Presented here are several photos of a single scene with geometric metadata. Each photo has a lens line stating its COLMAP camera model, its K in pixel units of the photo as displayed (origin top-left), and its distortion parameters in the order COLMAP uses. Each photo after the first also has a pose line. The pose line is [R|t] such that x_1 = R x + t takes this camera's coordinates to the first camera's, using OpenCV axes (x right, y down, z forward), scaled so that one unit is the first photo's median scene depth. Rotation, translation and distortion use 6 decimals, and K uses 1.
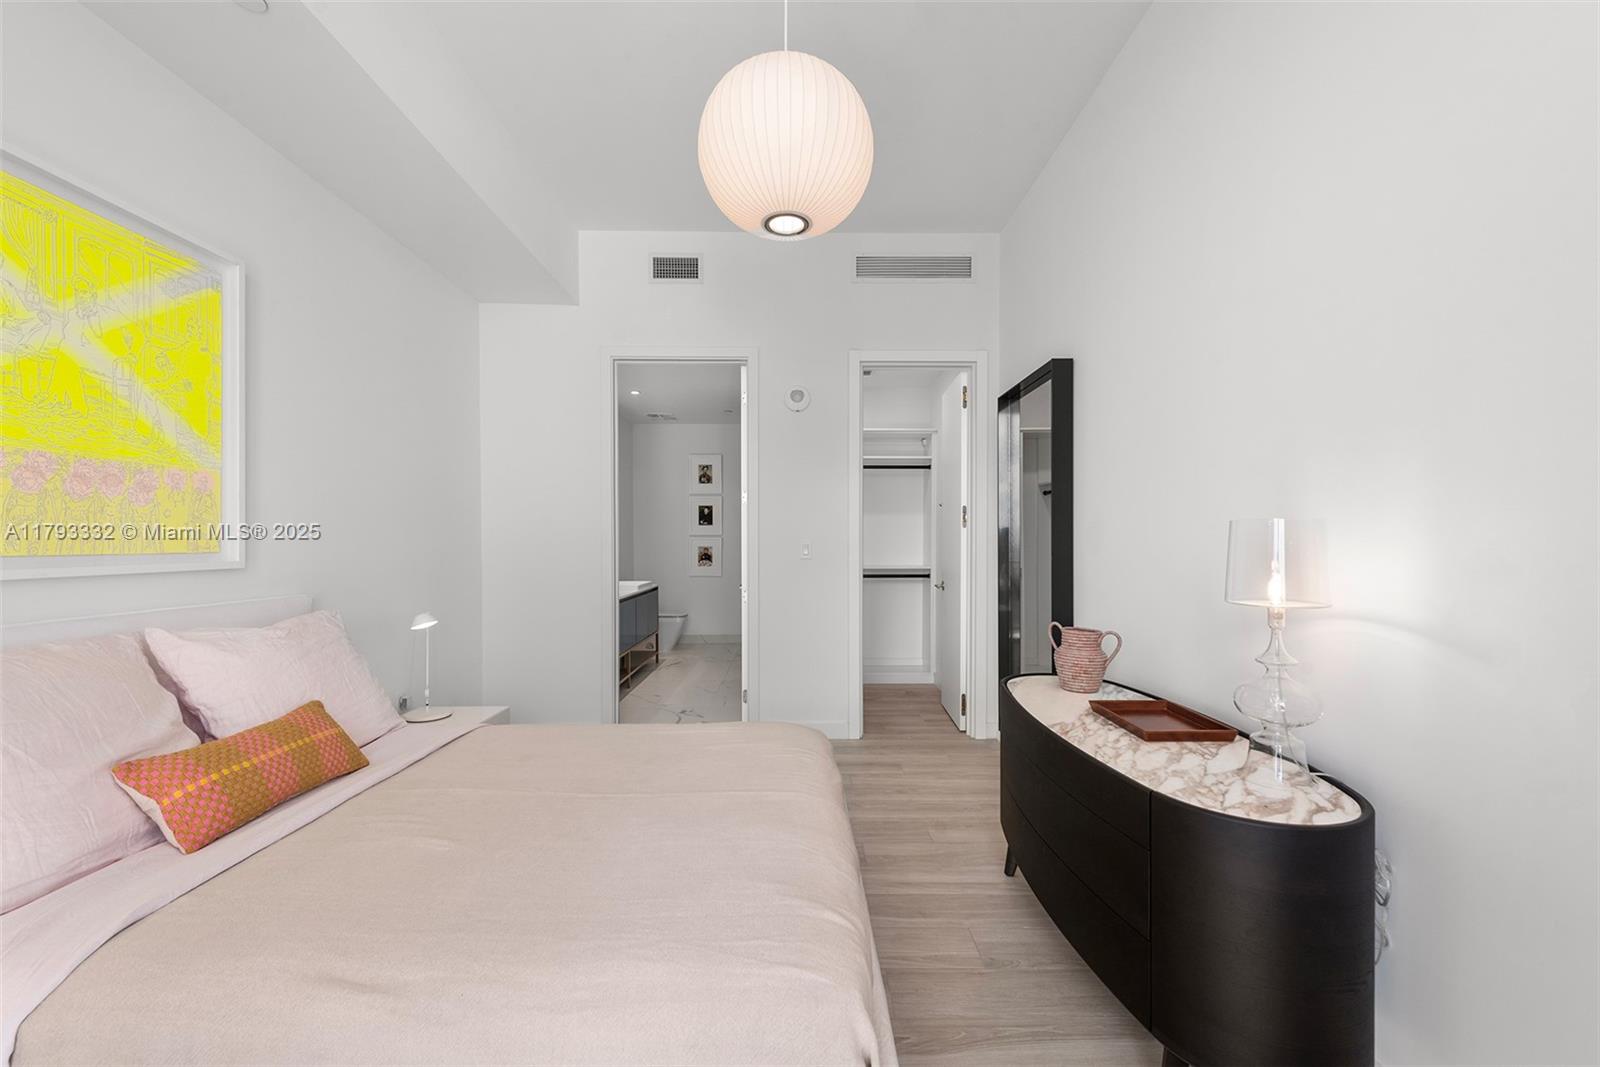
lens RADIAL K [[631.2, 0, 795.4], [0, 631.2, 549.2], [0, 0, 1]] dist [0.013928, -0.000945]
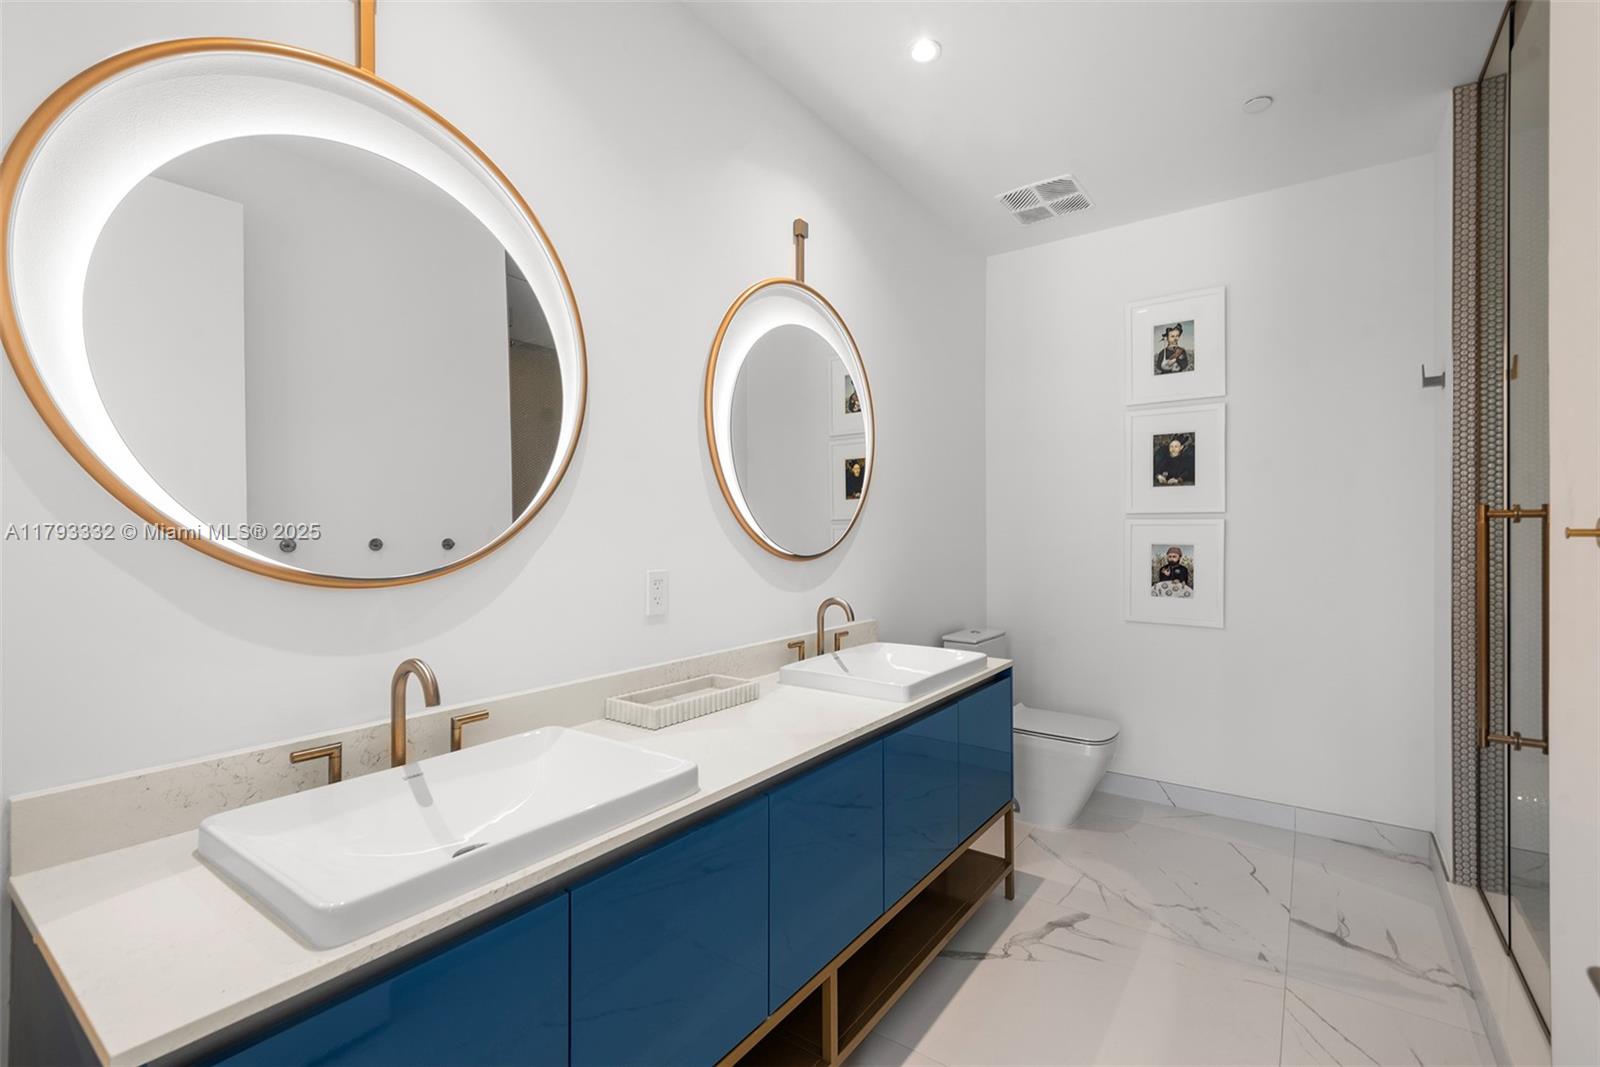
lens RADIAL K [[700.7, 0, 809.7], [0, 700.7, 523.9], [0, 0, 1]] dist [0.012031, -0.001356]
pose [[0.816014, -0.001839, -0.578029, -0.320669], [-0.009658, 0.999812, -0.016816, -0.029423], [0.577951, 0.019304, 0.815843, 2.217221]]
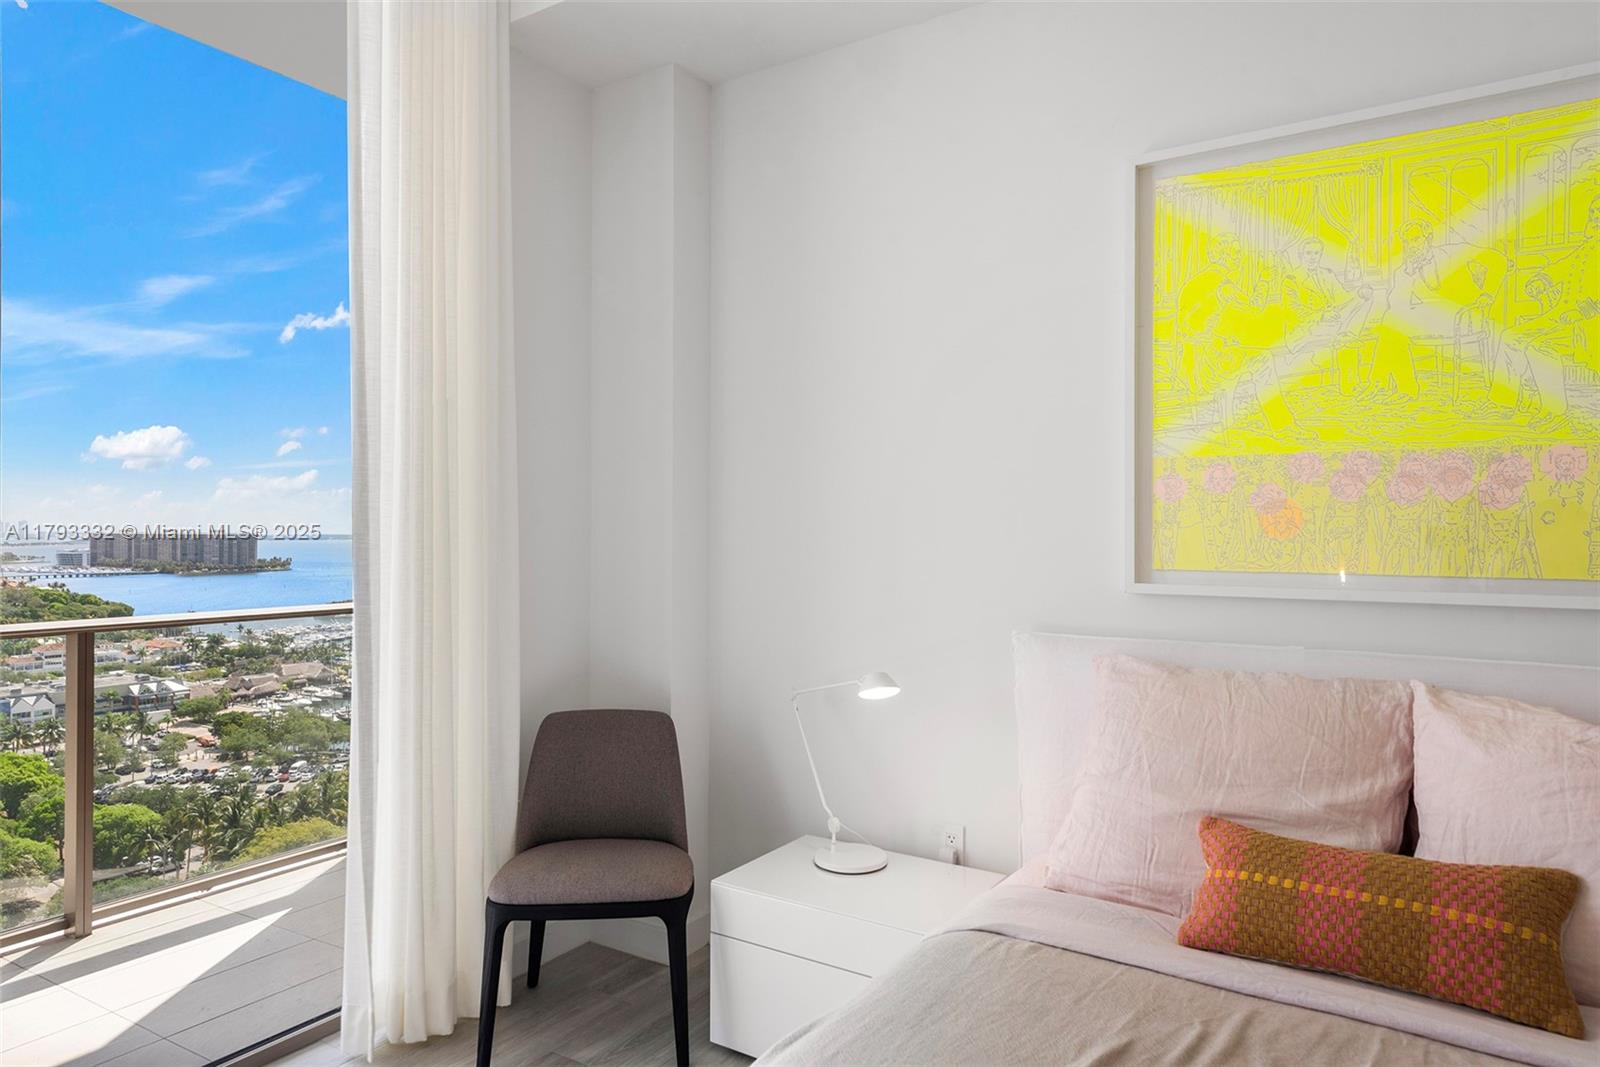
lens RADIAL K [[993.0, 0, 793.6], [0, 993.0, 528.0], [0, 0, 1]] dist [0.009190, -0.002751]
pose [[-0.547536, -0.003651, -0.836774, 0.311014], [-0.015431, 0.999864, 0.005735, -0.044365], [0.836640, 0.016052, -0.547518, 1.019064]]
